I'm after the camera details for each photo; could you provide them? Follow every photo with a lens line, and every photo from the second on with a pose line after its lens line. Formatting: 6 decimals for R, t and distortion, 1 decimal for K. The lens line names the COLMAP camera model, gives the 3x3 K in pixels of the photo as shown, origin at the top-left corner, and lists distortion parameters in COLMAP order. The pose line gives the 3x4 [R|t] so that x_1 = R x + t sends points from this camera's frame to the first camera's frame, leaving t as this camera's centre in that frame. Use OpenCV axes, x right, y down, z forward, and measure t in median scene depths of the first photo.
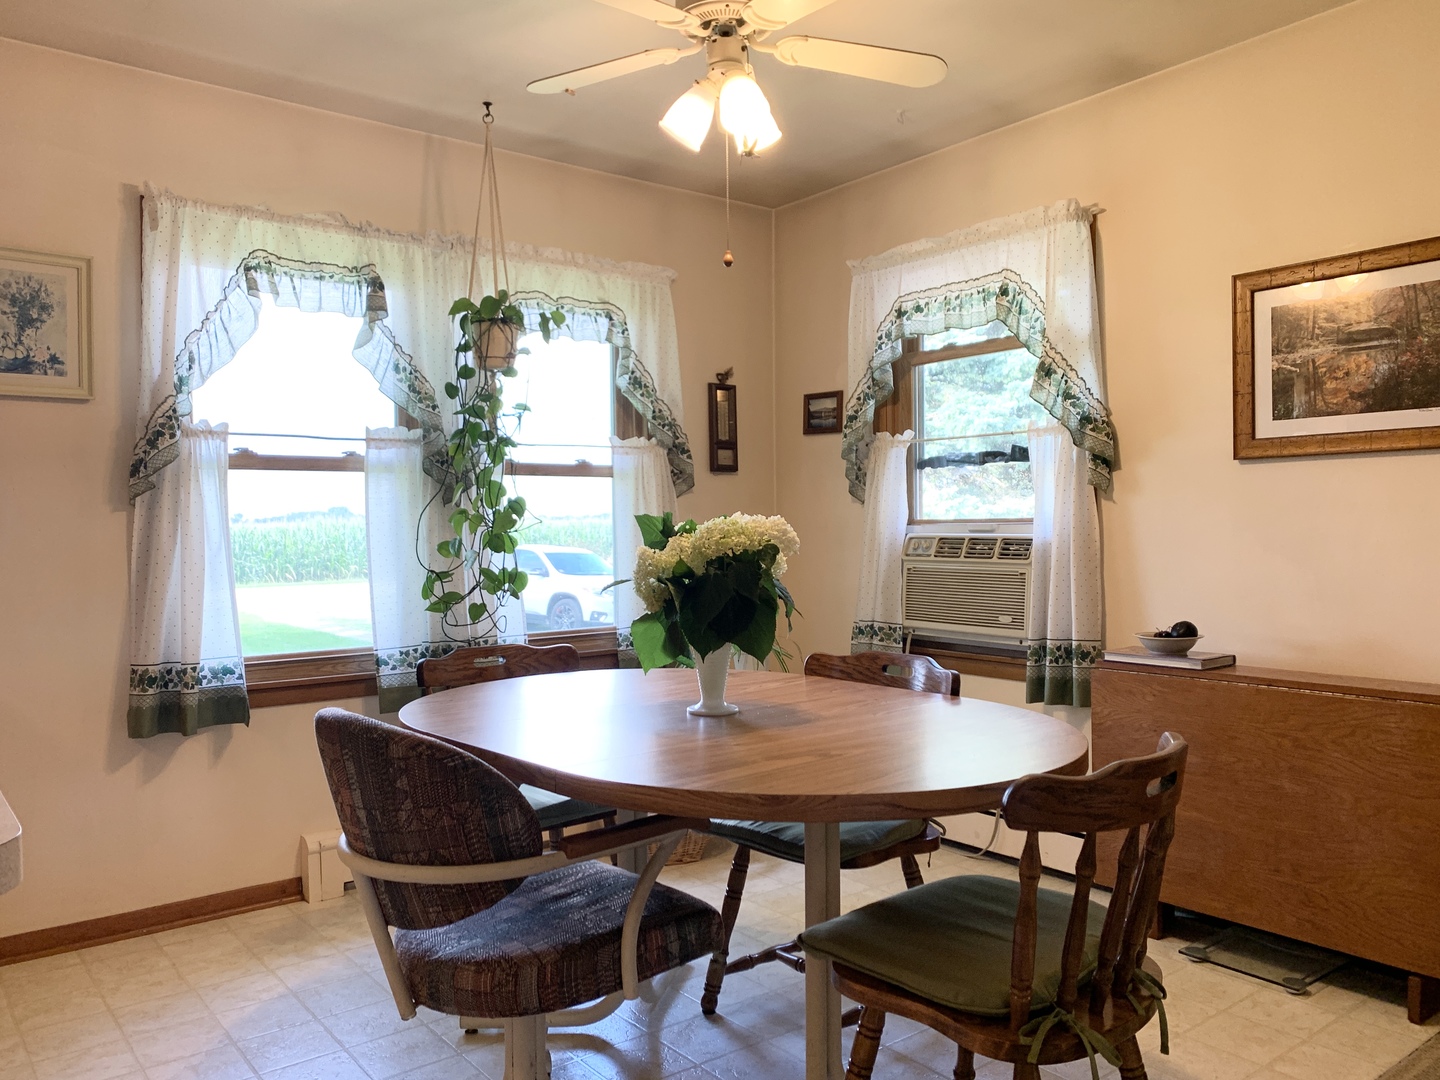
lens RADIAL K [[1113.0, 0, 708.9], [0, 1113.0, 548.2], [0, 0, 1]] dist [0.048985, -0.041844]
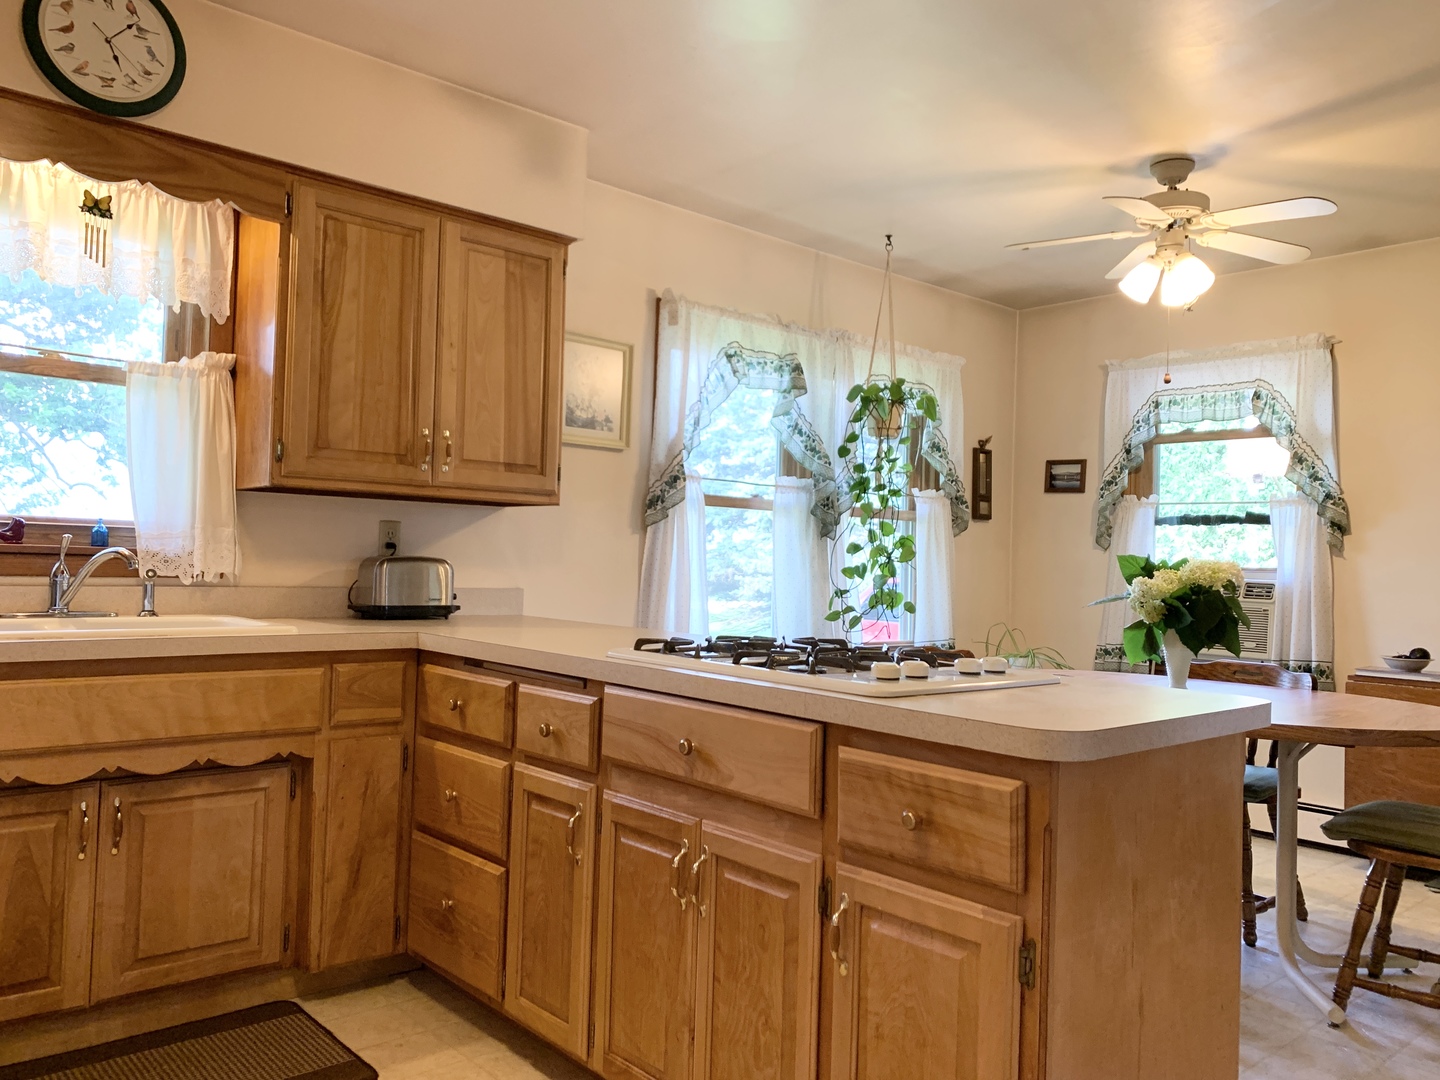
lens RADIAL K [[1113.0, 0, 729.7], [0, 1113.0, 542.1], [0, 0, 1]] dist [0.048985, -0.041844]
pose [[0.996622, 0.042595, 0.070214, -0.446369], [-0.039981, 0.998469, -0.038232, 0.019103], [-0.071735, 0.035296, 0.996799, -0.274736]]
